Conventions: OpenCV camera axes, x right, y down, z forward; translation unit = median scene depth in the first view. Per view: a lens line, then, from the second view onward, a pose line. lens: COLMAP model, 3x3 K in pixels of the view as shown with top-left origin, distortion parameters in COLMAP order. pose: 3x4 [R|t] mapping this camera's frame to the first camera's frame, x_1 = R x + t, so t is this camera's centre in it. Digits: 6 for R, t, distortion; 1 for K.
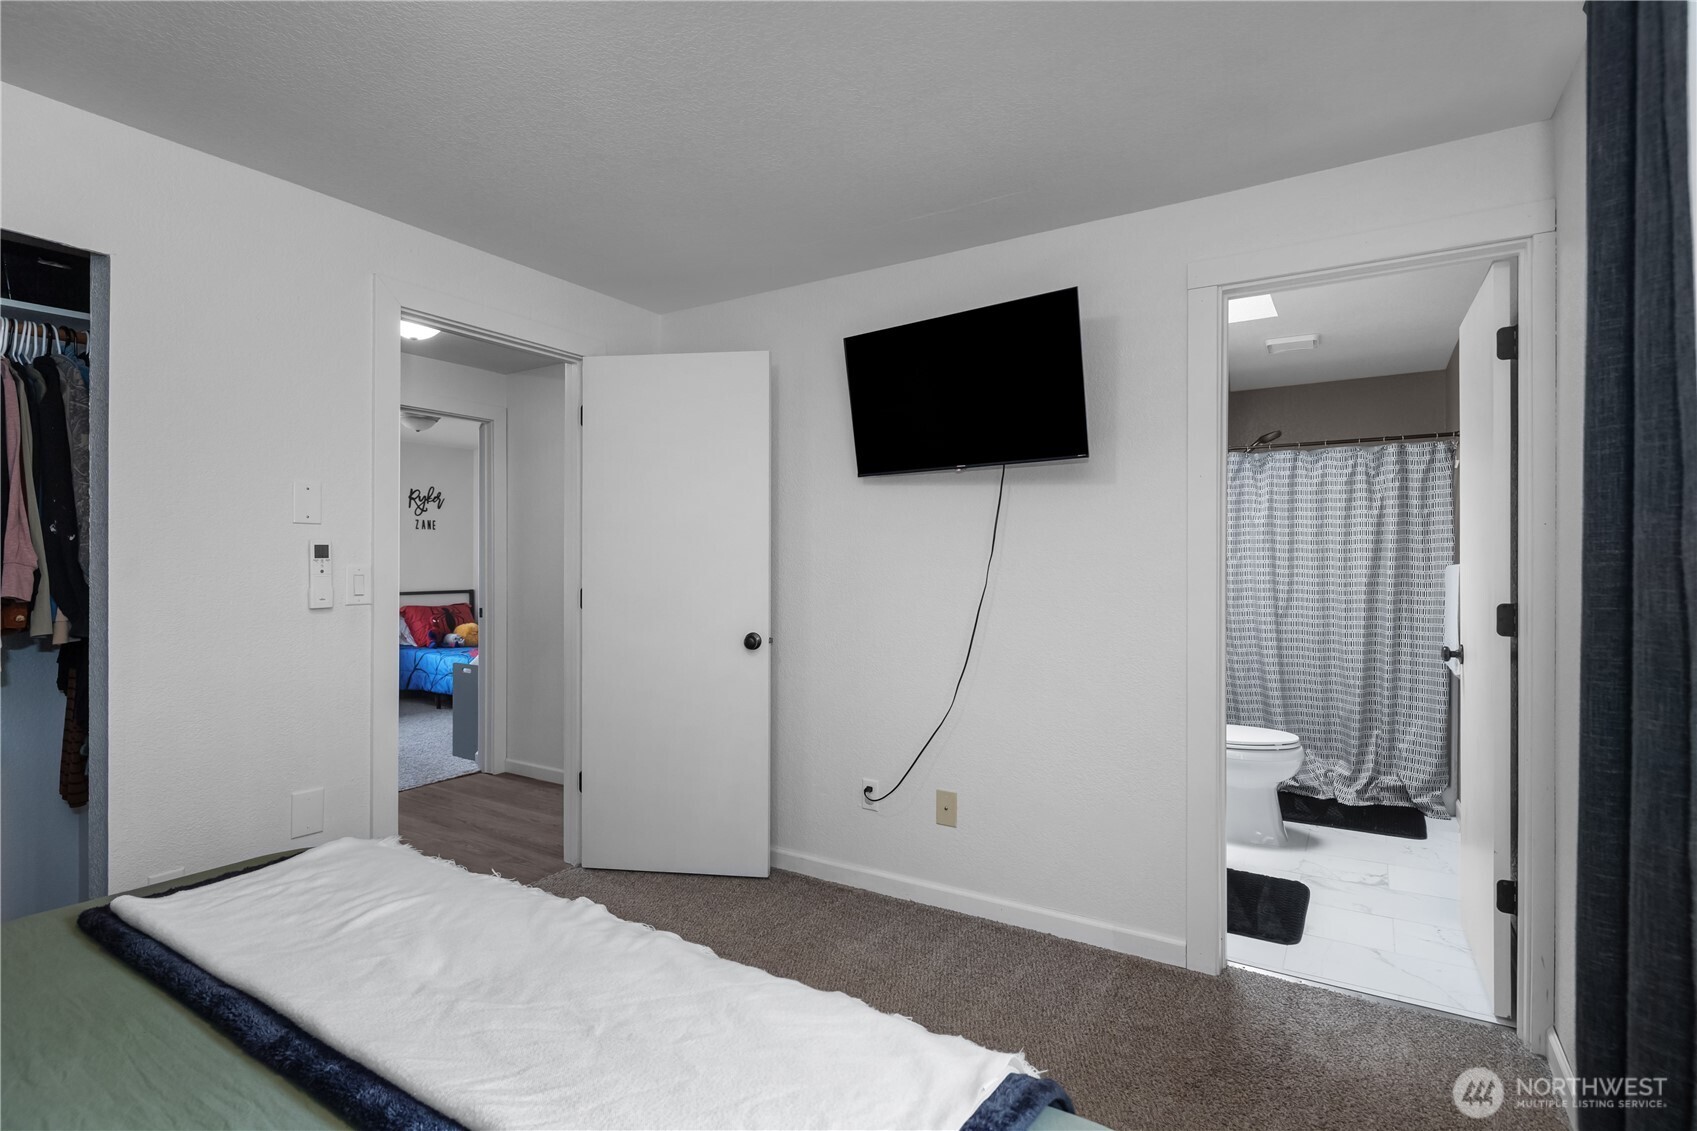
lens RADIAL K [[813.1, 0, 852.5], [0, 813.1, 563.9], [0, 0, 1]] dist [0.000294, 0.000458]
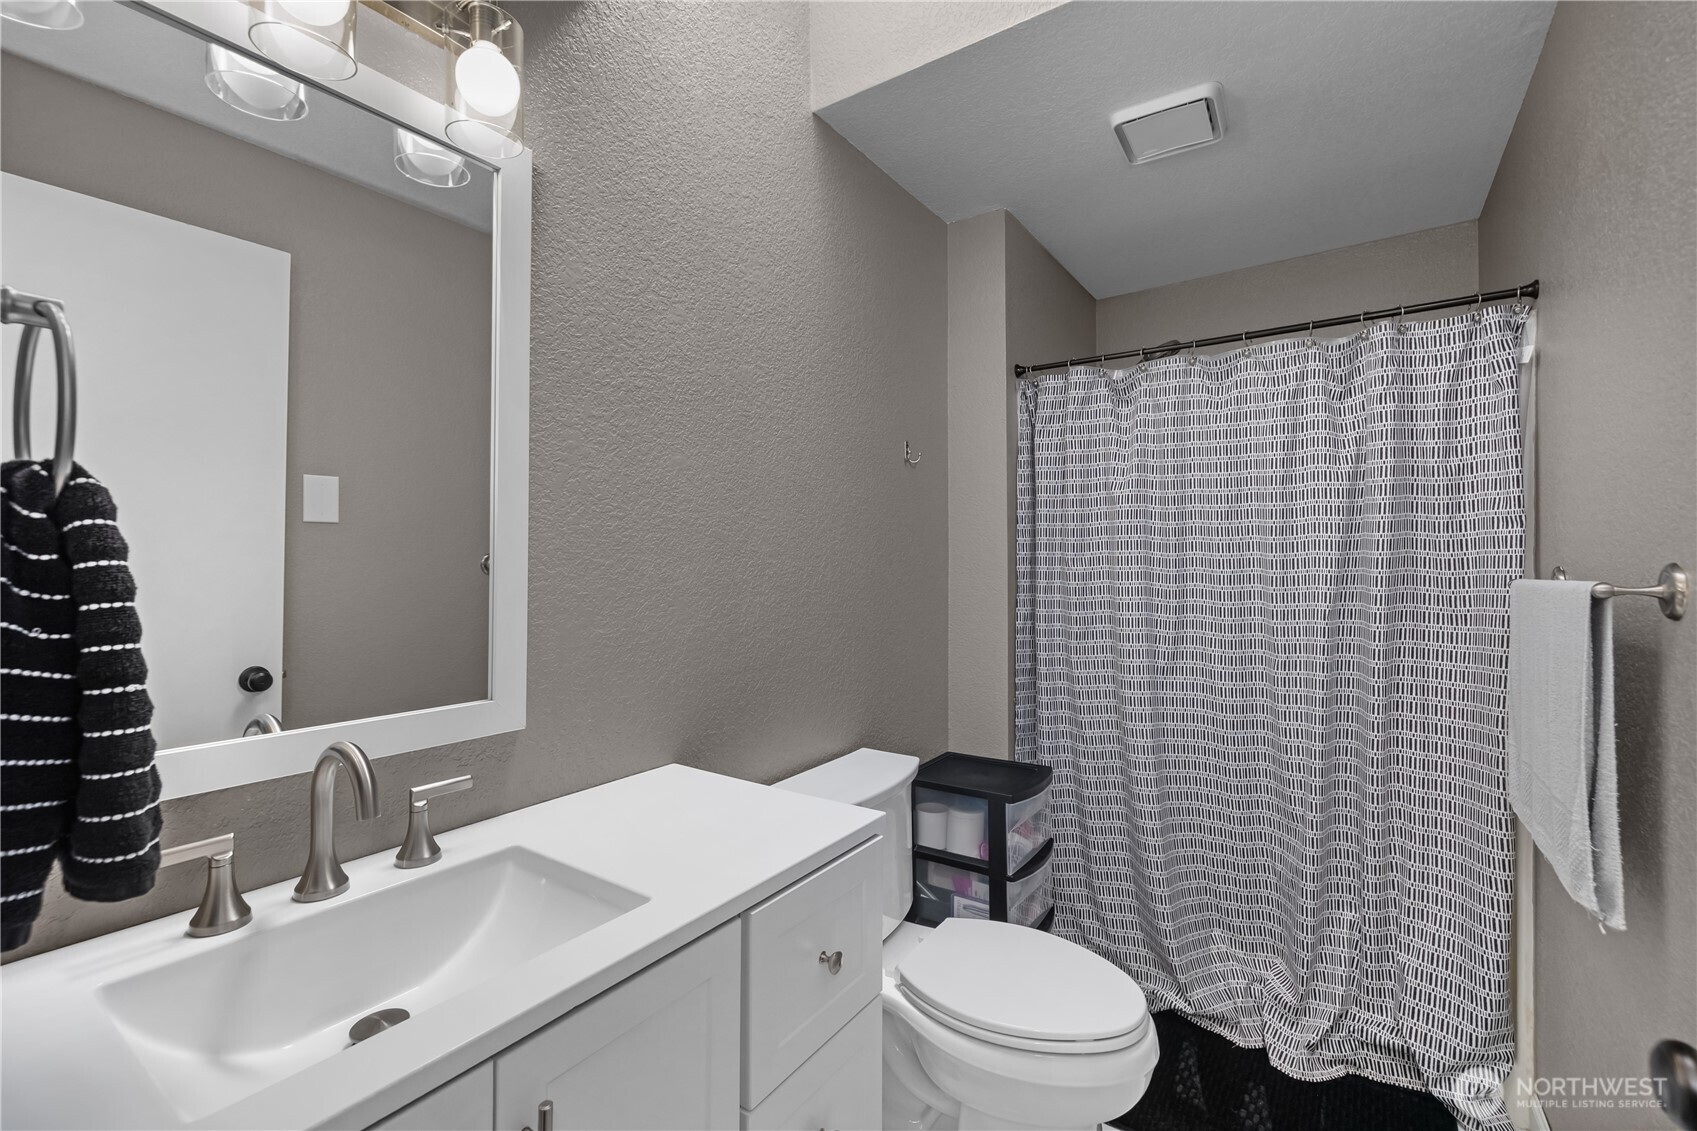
lens RADIAL K [[727.7, 0, 843.2], [0, 727.7, 561.7], [0, 0, 1]] dist [0.002804, 0.000118]
pose [[0.999021, 0.001465, -0.044206, 0.366223], [-0.001955, 0.999937, -0.011055, -0.001647], [0.044187, 0.011130, 0.998961, 0.557258]]
